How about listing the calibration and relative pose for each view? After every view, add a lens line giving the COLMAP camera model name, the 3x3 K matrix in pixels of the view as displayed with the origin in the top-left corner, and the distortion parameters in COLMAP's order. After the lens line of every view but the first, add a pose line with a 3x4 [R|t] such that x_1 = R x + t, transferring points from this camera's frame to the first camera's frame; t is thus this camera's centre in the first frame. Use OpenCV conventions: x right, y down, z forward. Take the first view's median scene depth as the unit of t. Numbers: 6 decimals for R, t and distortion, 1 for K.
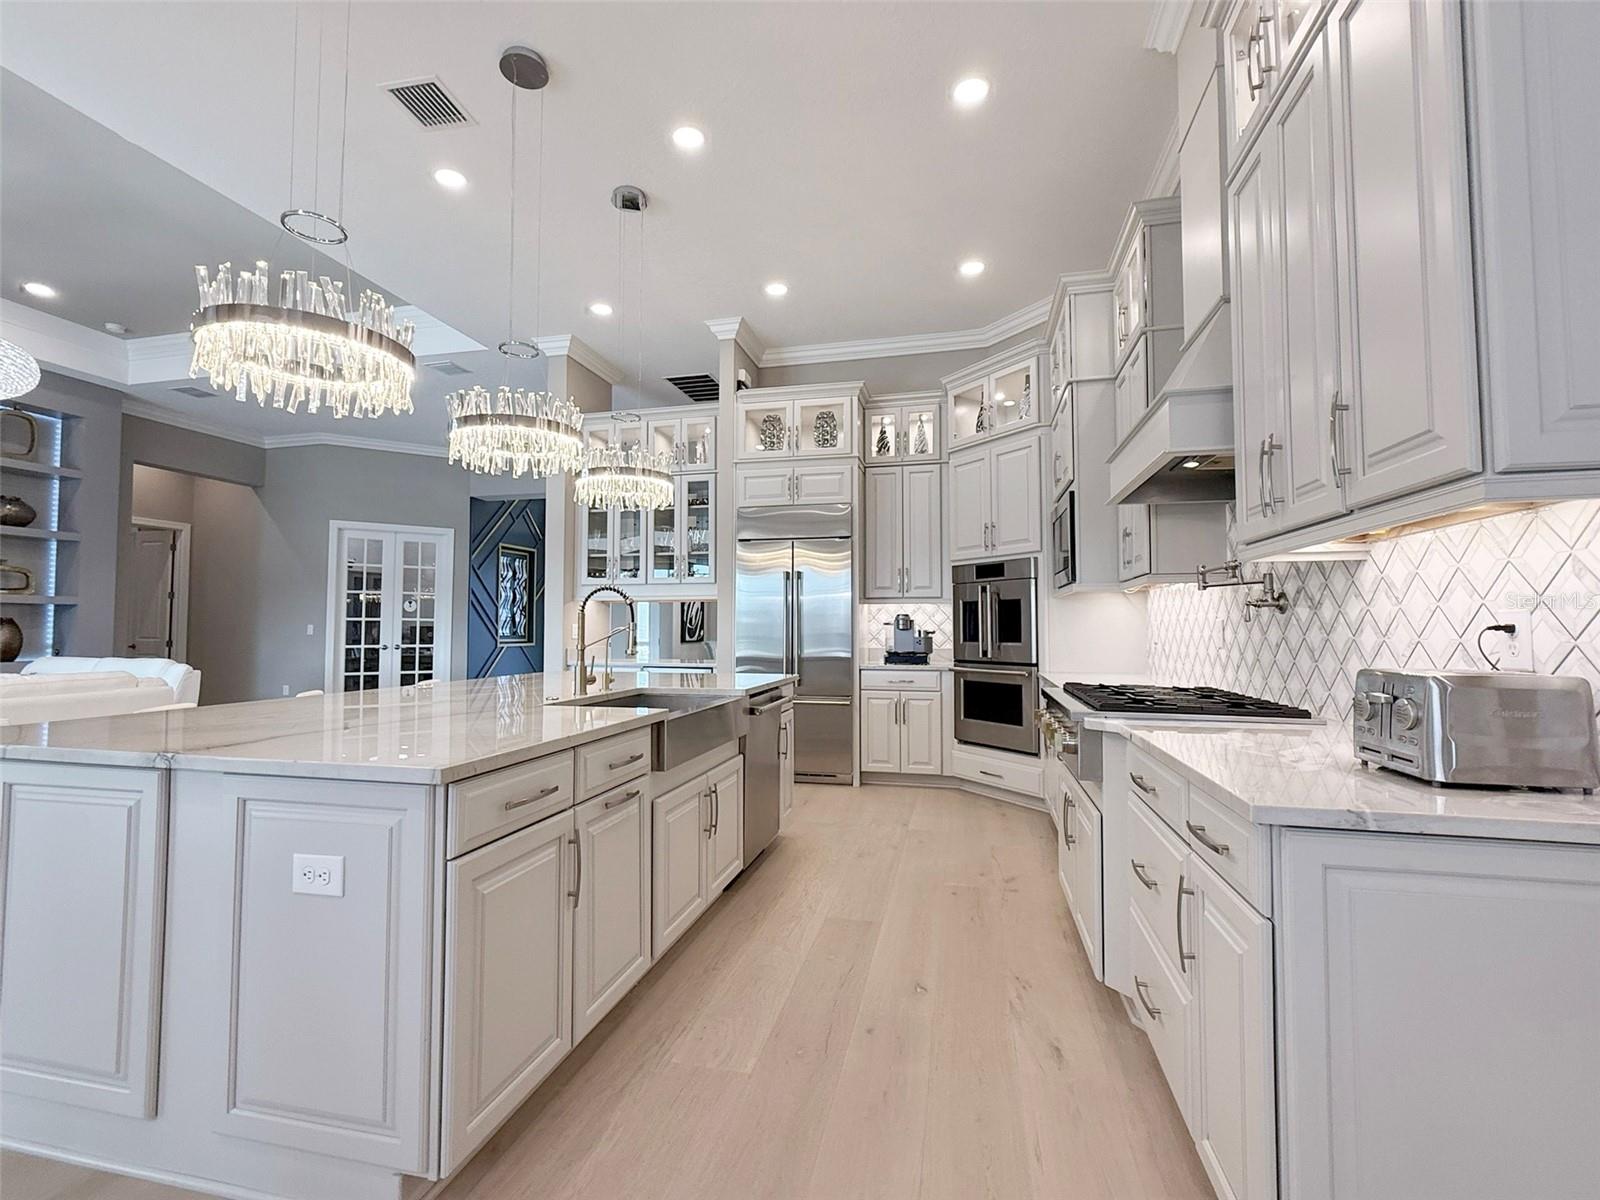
lens RADIAL K [[718.2, 0, 795.8], [0, 718.2, 596.9], [0, 0, 1]] dist [0.000228, 0.000038]
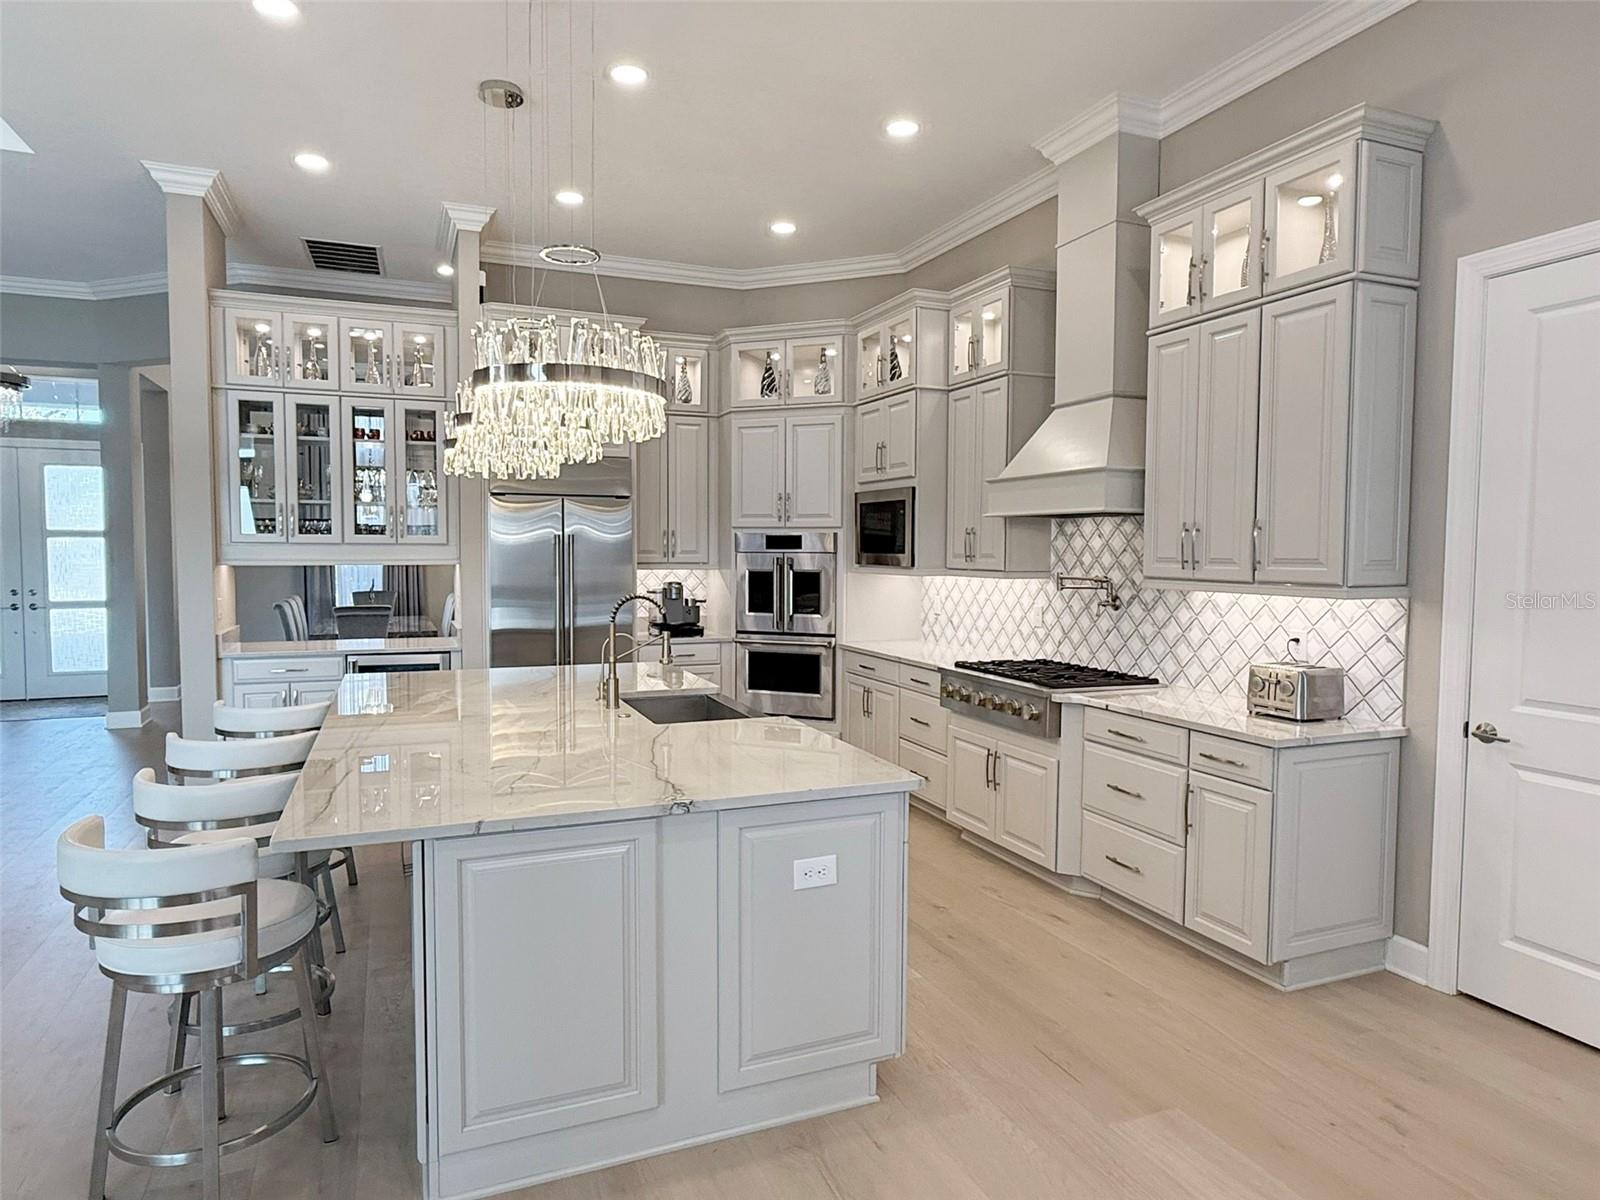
lens RADIAL K [[979.1, 0, 796.0], [0, 979.1, 598.8], [0, 0, 1]] dist [0.004233, 0.004228]
pose [[0.811133, -0.027156, 0.584231, -0.541862], [-0.031217, 0.995487, 0.089613, -0.084833], [-0.584028, -0.090926, 0.806625, -0.118350]]
